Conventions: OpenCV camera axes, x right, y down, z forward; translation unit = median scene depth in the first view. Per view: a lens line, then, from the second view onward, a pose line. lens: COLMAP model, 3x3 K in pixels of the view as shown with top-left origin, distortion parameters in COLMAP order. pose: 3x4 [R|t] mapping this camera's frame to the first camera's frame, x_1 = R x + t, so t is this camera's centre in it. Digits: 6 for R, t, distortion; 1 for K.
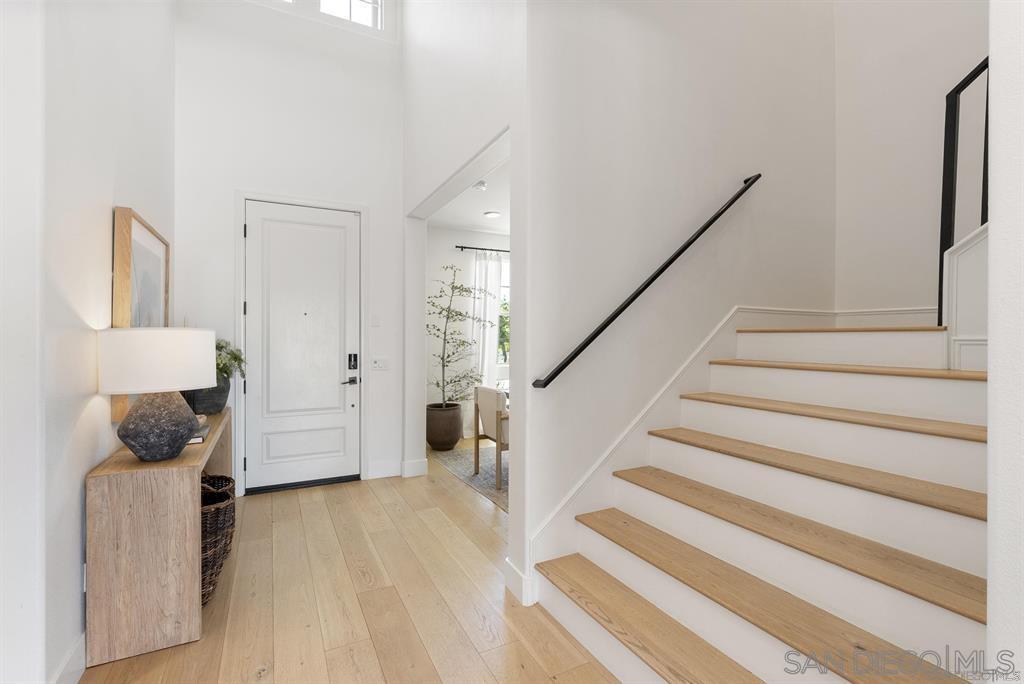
lens RADIAL K [[467.6, 0, 511.4], [0, 467.6, 343.3], [0, 0, 1]] dist [-0.004447, 0.001383]
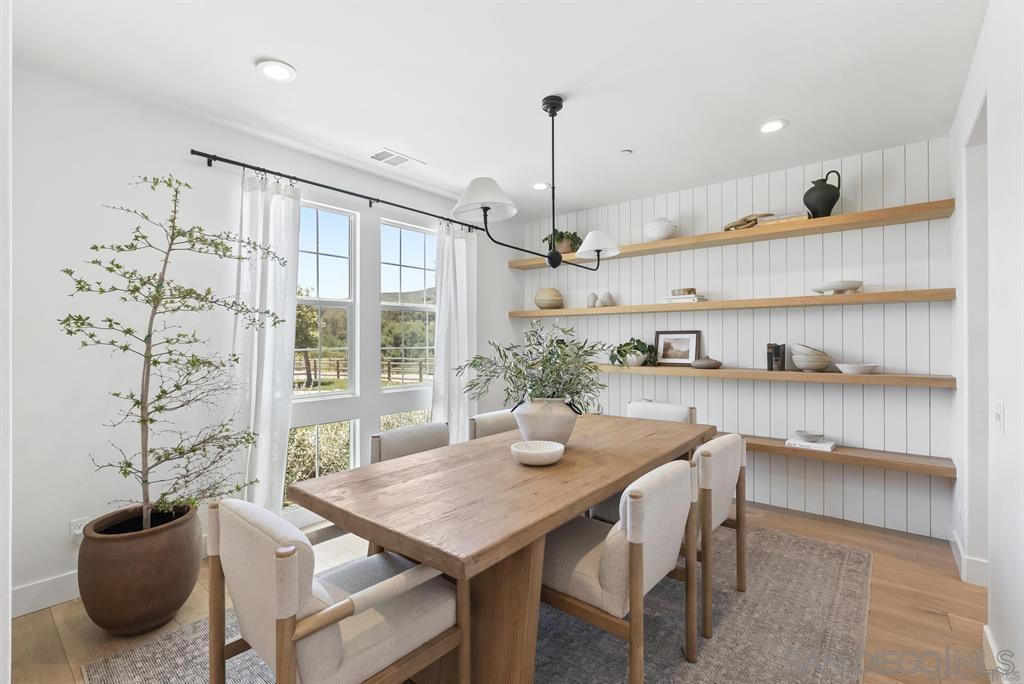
lens RADIAL K [[467.6, 0, 512.4], [0, 467.6, 343.5], [0, 0, 1]] dist [-0.004447, 0.001383]
pose [[0.922660, -0.006128, 0.385566, -0.005669], [0.008274, 0.999958, -0.003908, -0.014191], [-0.385526, 0.006796, 0.922672, 0.500607]]
